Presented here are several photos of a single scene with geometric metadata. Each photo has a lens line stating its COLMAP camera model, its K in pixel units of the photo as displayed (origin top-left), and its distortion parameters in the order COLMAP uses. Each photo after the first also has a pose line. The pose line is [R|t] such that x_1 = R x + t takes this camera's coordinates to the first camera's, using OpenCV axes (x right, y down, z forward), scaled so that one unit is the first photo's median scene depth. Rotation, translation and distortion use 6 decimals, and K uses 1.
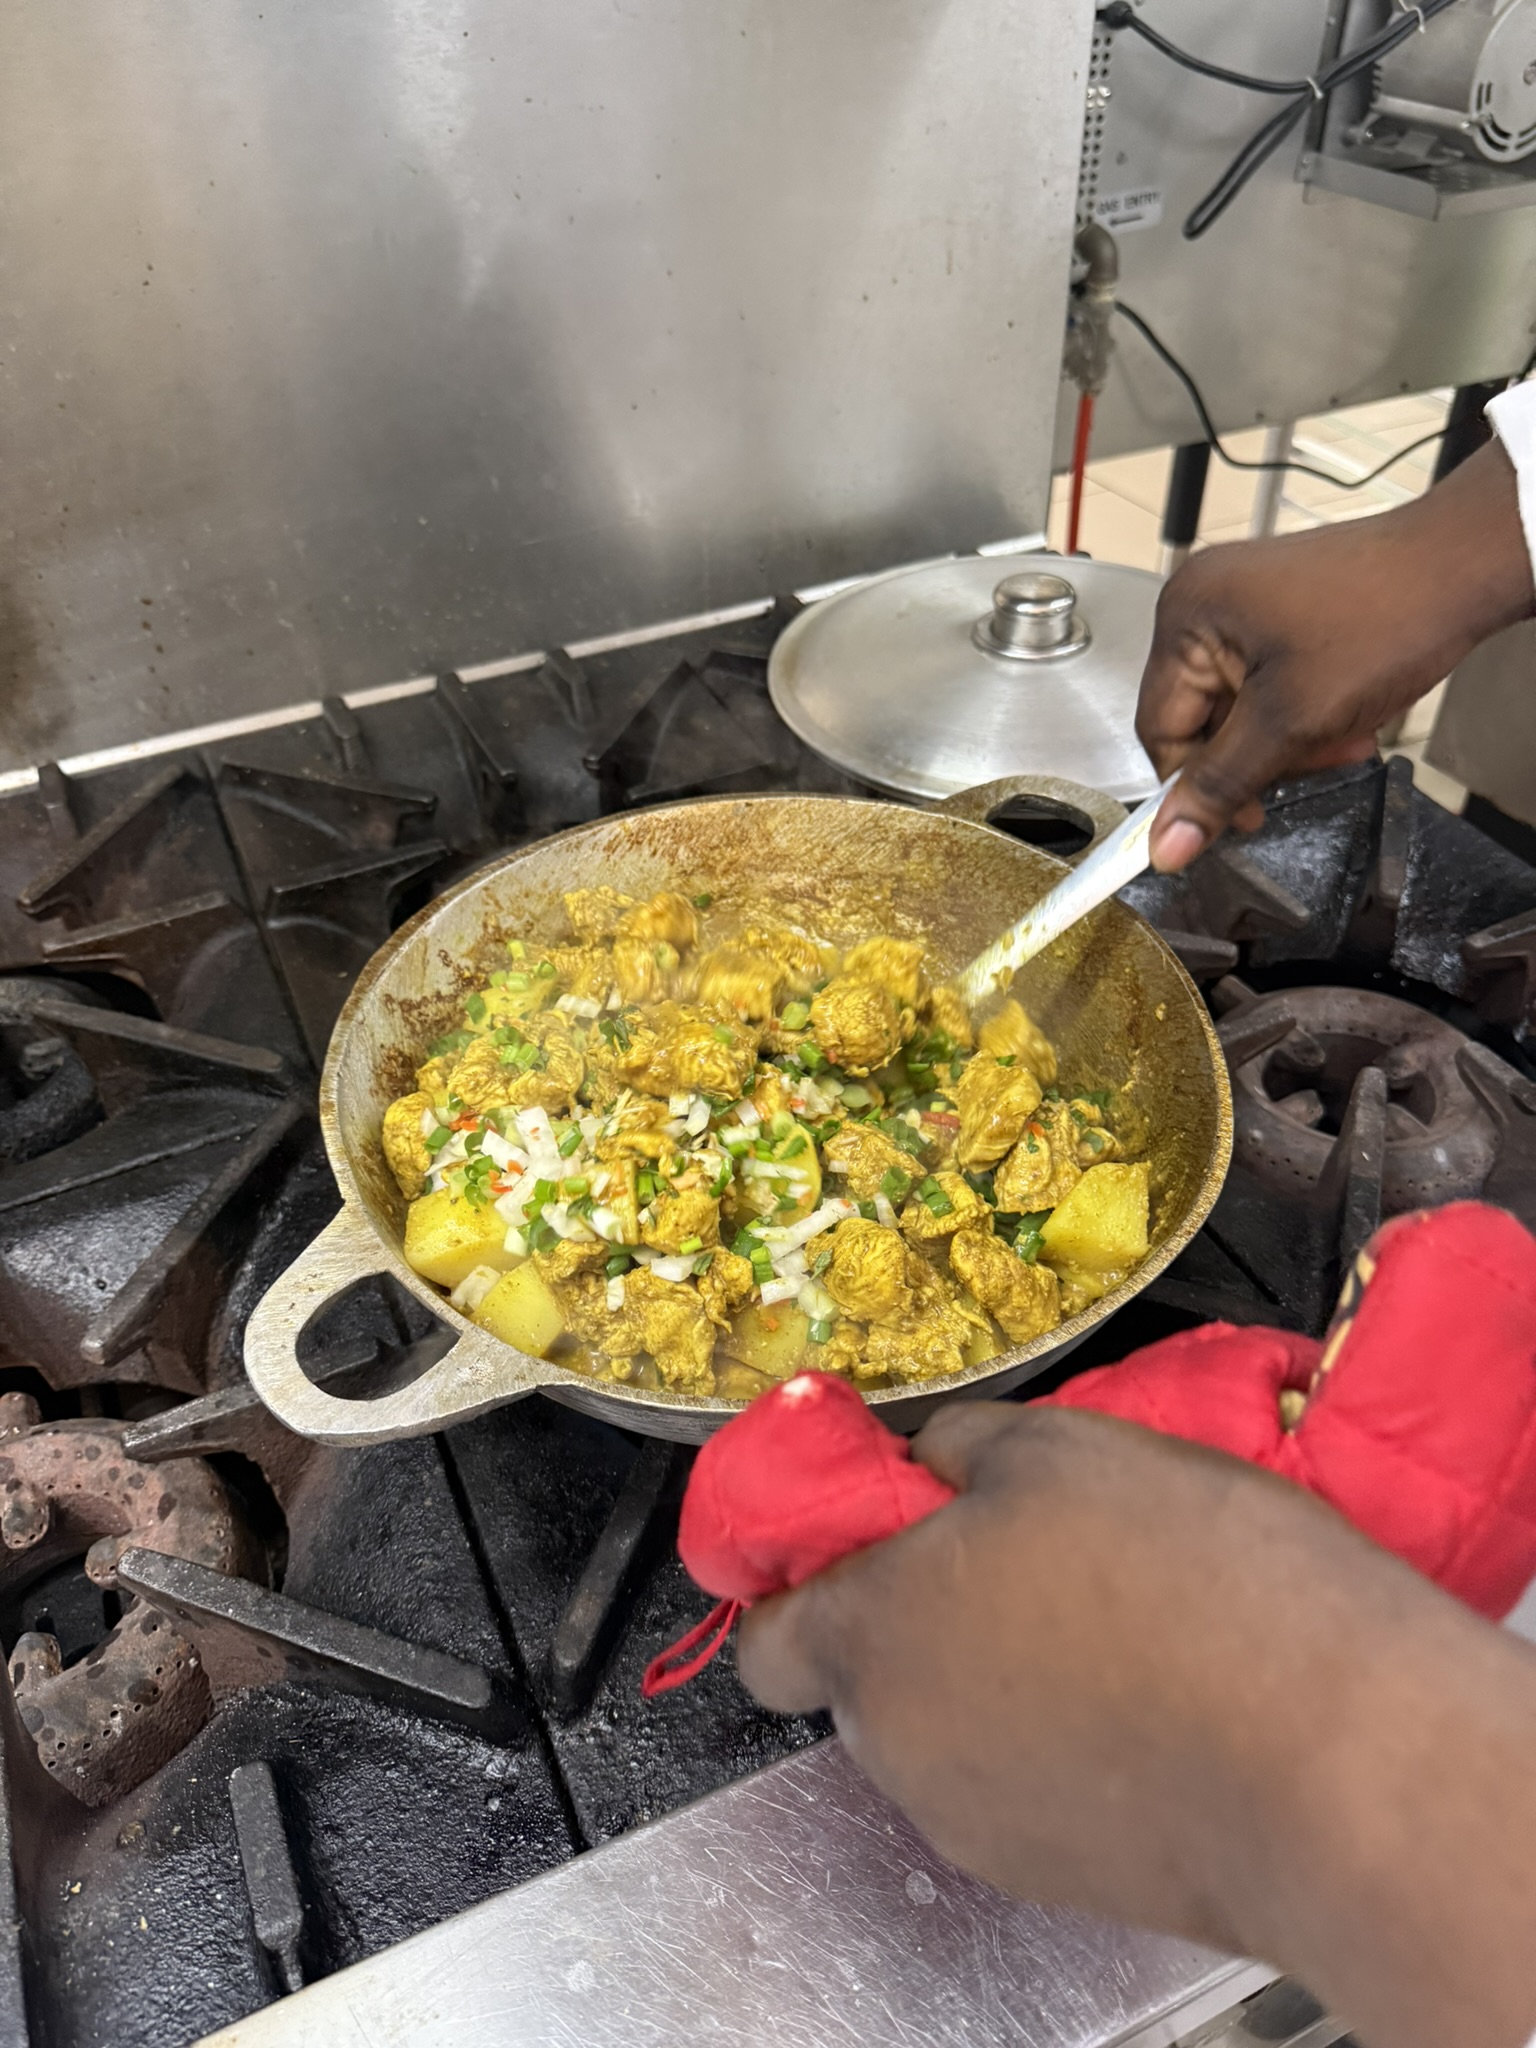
lens RADIAL K [[1536.7, 0, 768.0], [0, 1536.7, 1024.0], [0, 0, 1]] dist [-0.011352, -0.009723]
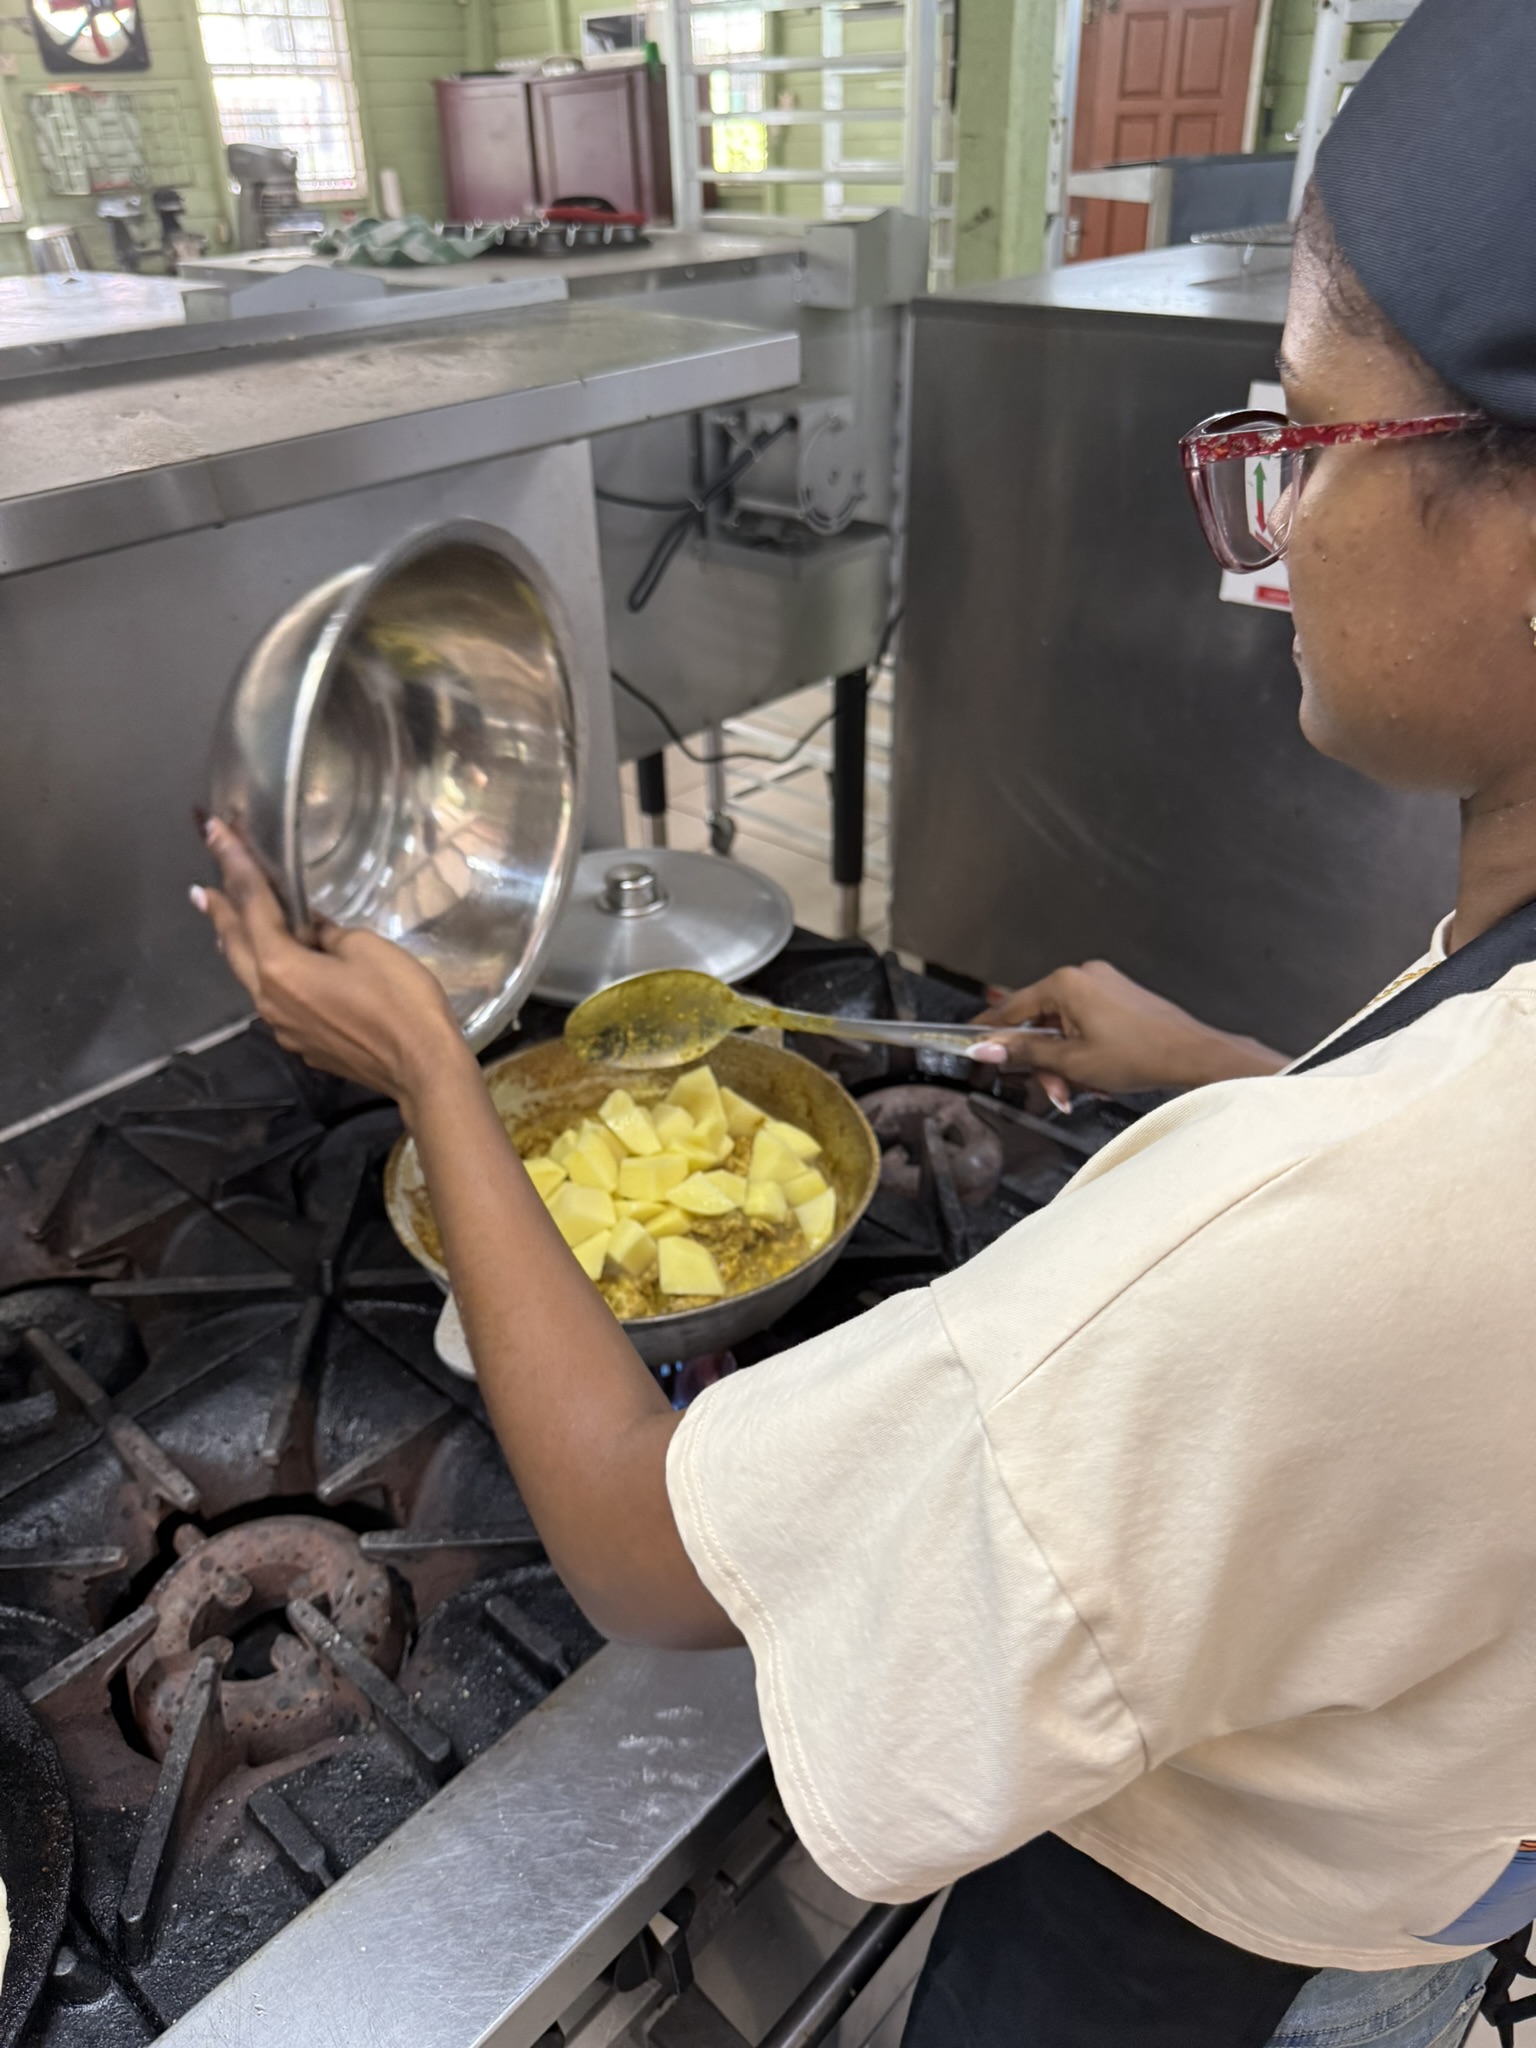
lens RADIAL K [[1469.3, 0, 768.0], [0, 1469.3, 1024.0], [0, 0, 1]] dist [-0.043212, 0.054237]
pose [[0.926905, -0.200506, 0.317244, -0.217614], [0.247847, 0.961797, -0.116266, 0.052197], [-0.281812, 0.186395, 0.941190, -0.422146]]
